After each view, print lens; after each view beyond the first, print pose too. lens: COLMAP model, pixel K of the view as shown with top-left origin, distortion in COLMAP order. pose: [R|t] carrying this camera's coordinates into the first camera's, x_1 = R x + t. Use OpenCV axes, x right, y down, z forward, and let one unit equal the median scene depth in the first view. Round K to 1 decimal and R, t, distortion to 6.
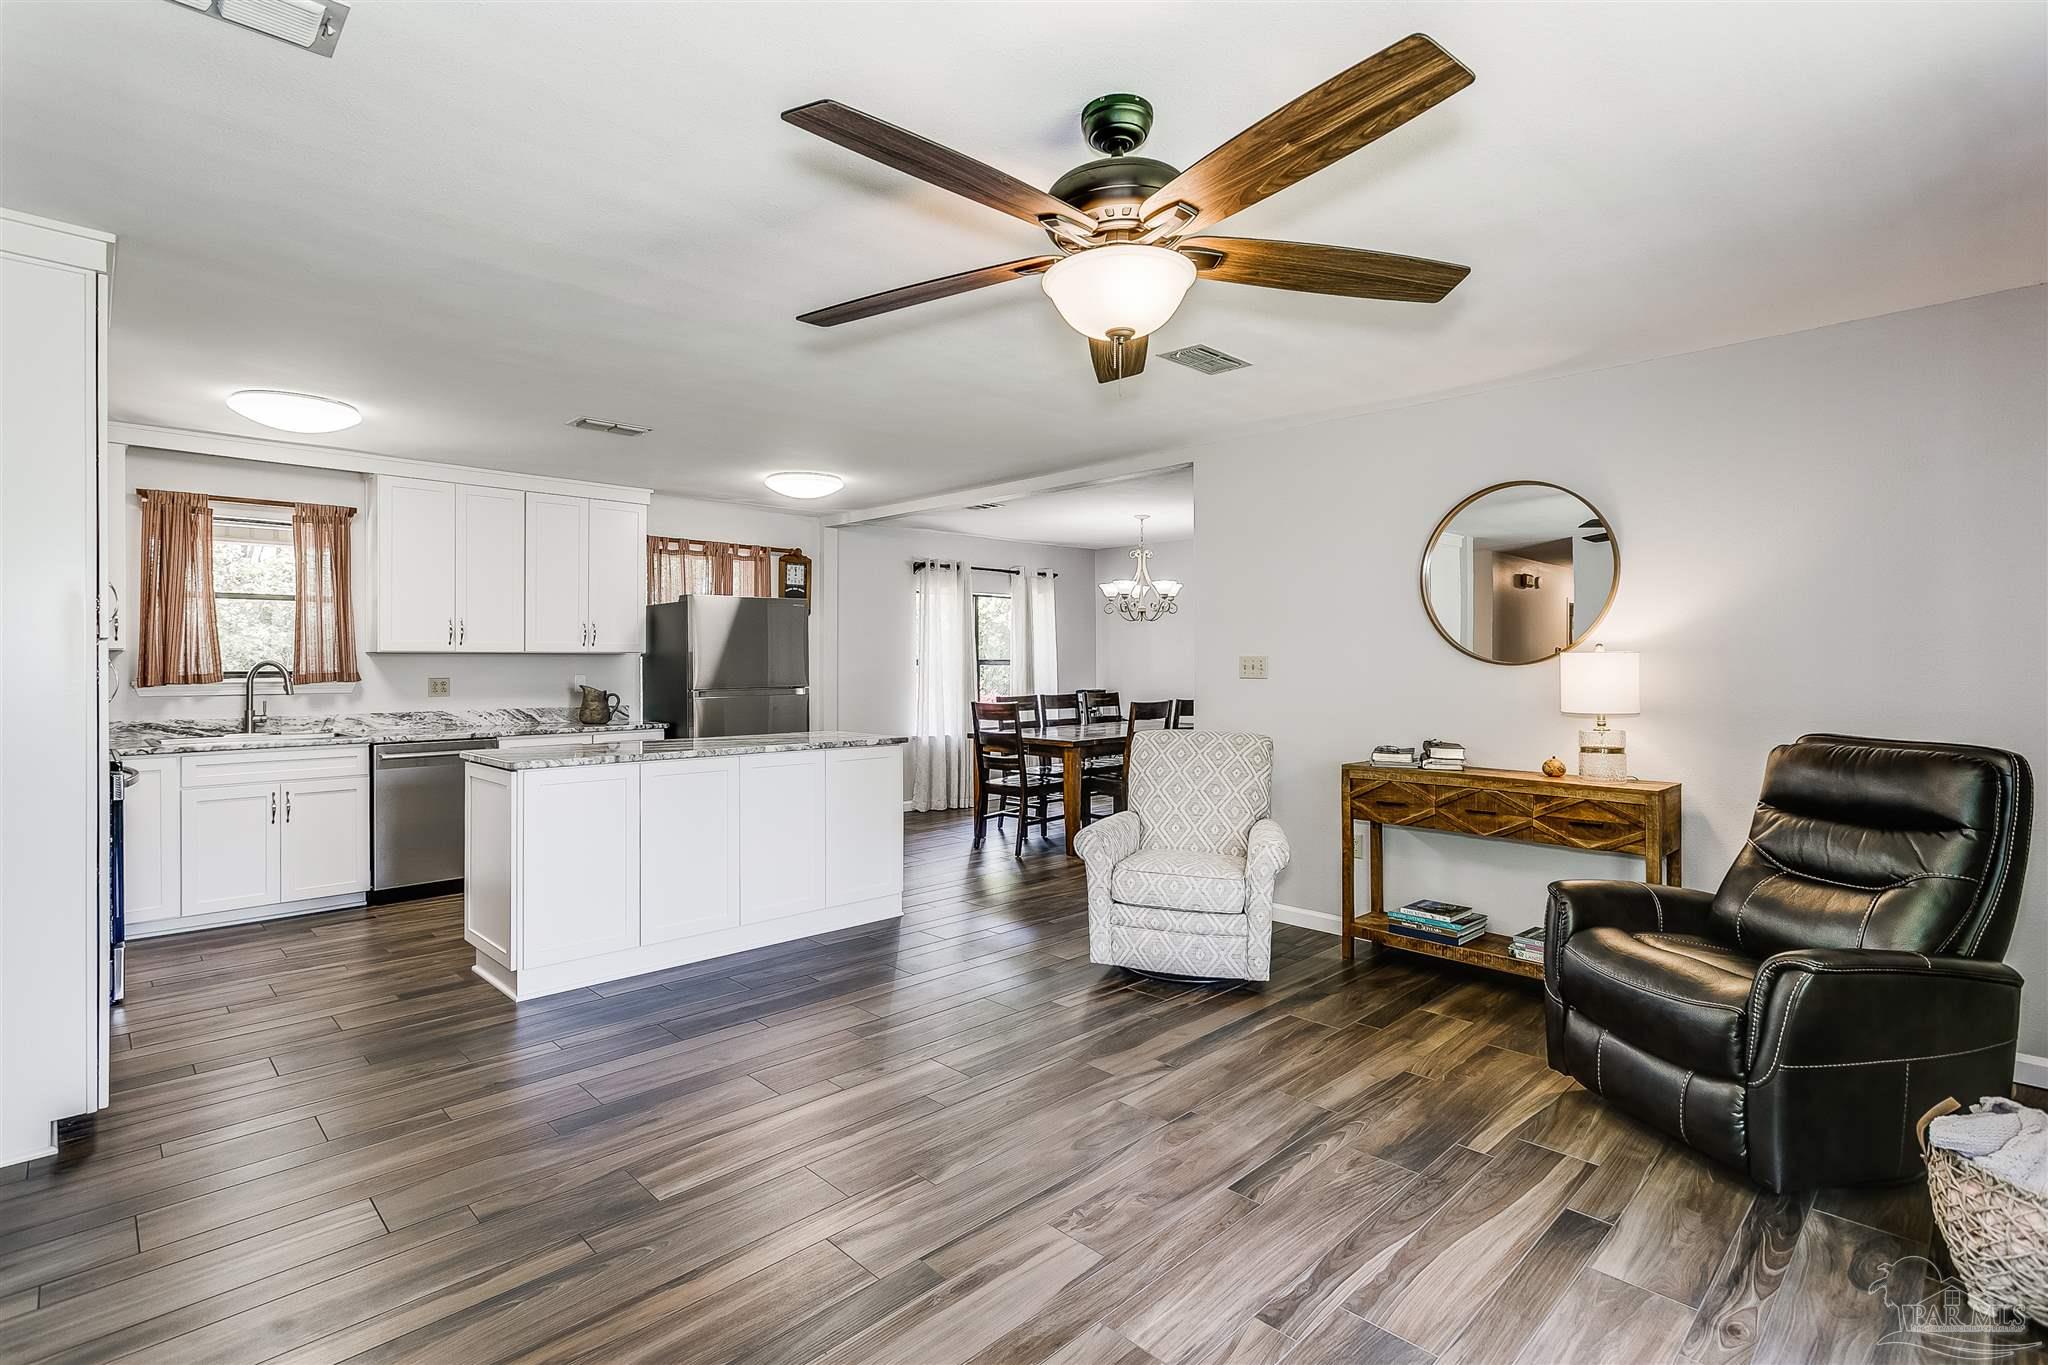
lens RADIAL K [[973.4, 0, 1014.8], [0, 973.4, 663.9], [0, 0, 1]] dist [-0.005318, 0.000295]
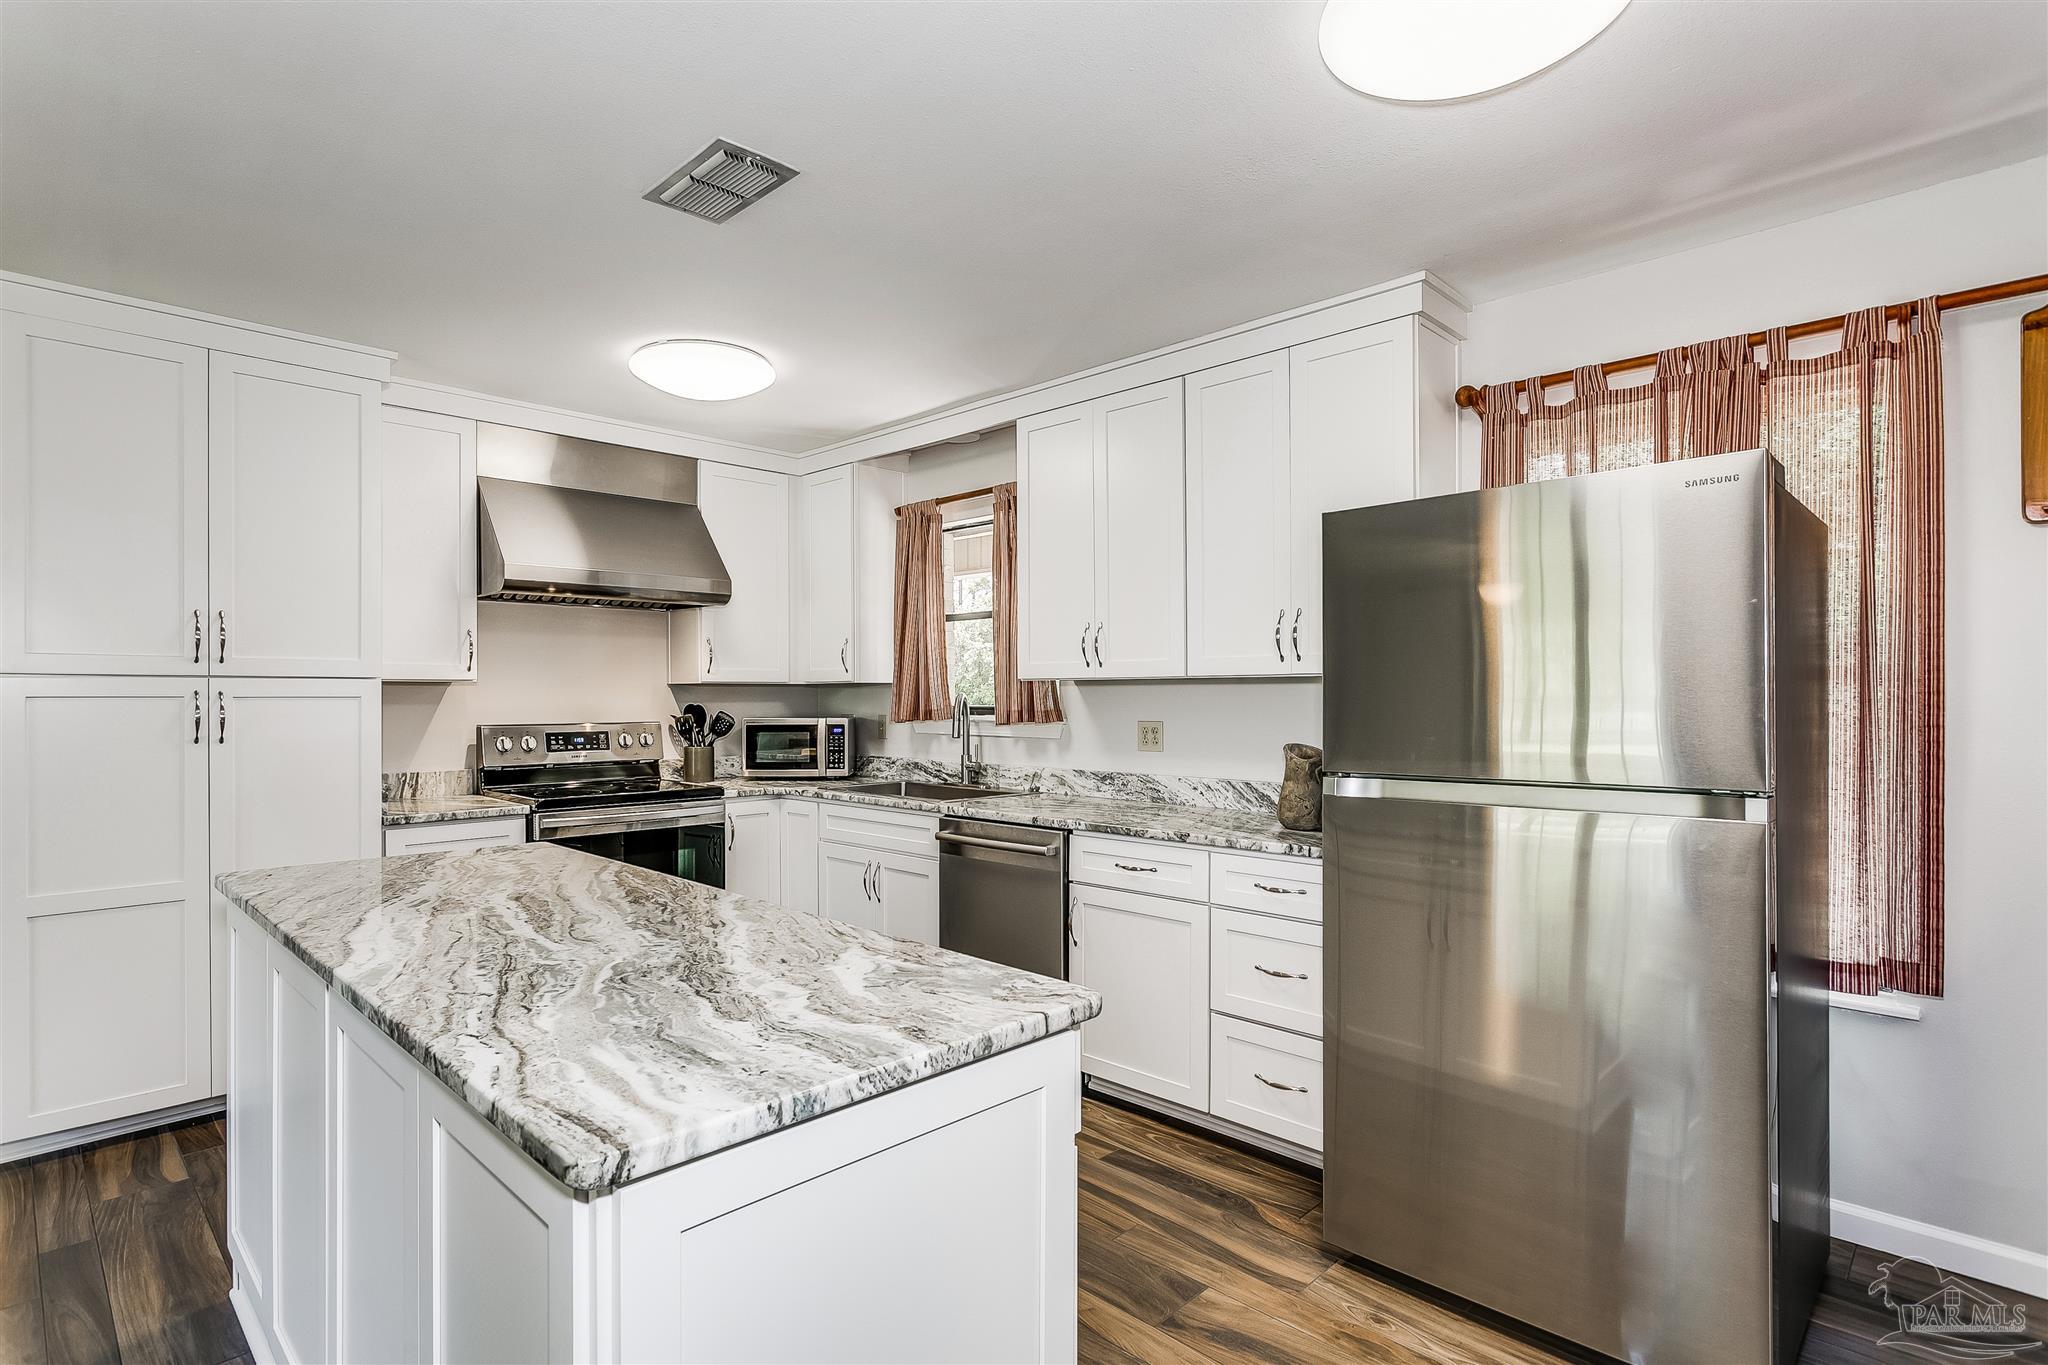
lens RADIAL K [[1007.5, 0, 1019.7], [0, 1007.5, 701.2], [0, 0, 1]] dist [-0.010824, 0.002293]
pose [[0.023632, 0.005553, -0.999705, 0.043376], [-0.003330, 0.999979, 0.005476, -0.001380], [0.999715, 0.003200, 0.023650, 0.806308]]
